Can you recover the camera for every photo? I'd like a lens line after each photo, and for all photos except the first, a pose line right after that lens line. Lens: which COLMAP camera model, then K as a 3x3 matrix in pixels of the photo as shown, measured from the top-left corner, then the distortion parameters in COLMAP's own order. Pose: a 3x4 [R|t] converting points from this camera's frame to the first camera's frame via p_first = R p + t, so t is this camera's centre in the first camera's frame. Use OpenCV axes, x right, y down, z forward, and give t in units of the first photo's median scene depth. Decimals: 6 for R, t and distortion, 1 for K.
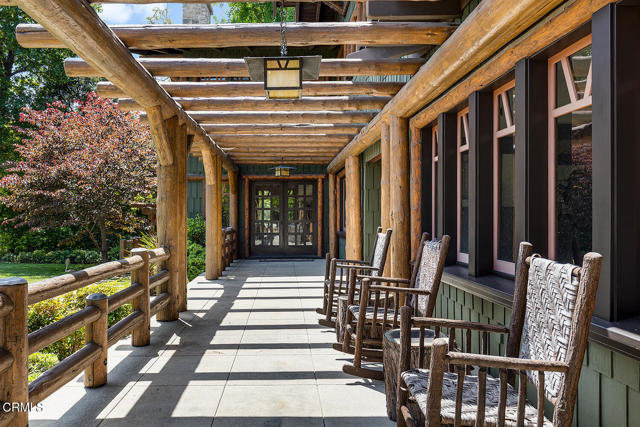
lens RADIAL K [[477.6, 0, 320.0], [0, 477.6, 213.5], [0, 0, 1]] dist [0.000454, 0.000335]
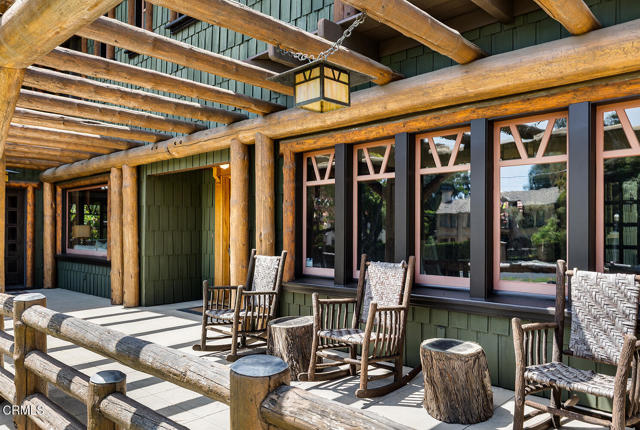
lens RADIAL K [[470.2, 0, 320.0], [0, 470.2, 229.6], [0, 0, 1]] dist [-0.002051, -0.001075]
pose [[0.696093, 0.006126, 0.717925, -0.468983], [-0.006039, 0.999978, -0.002677, -0.008923], [-0.717926, -0.002472, 0.696115, 0.249616]]
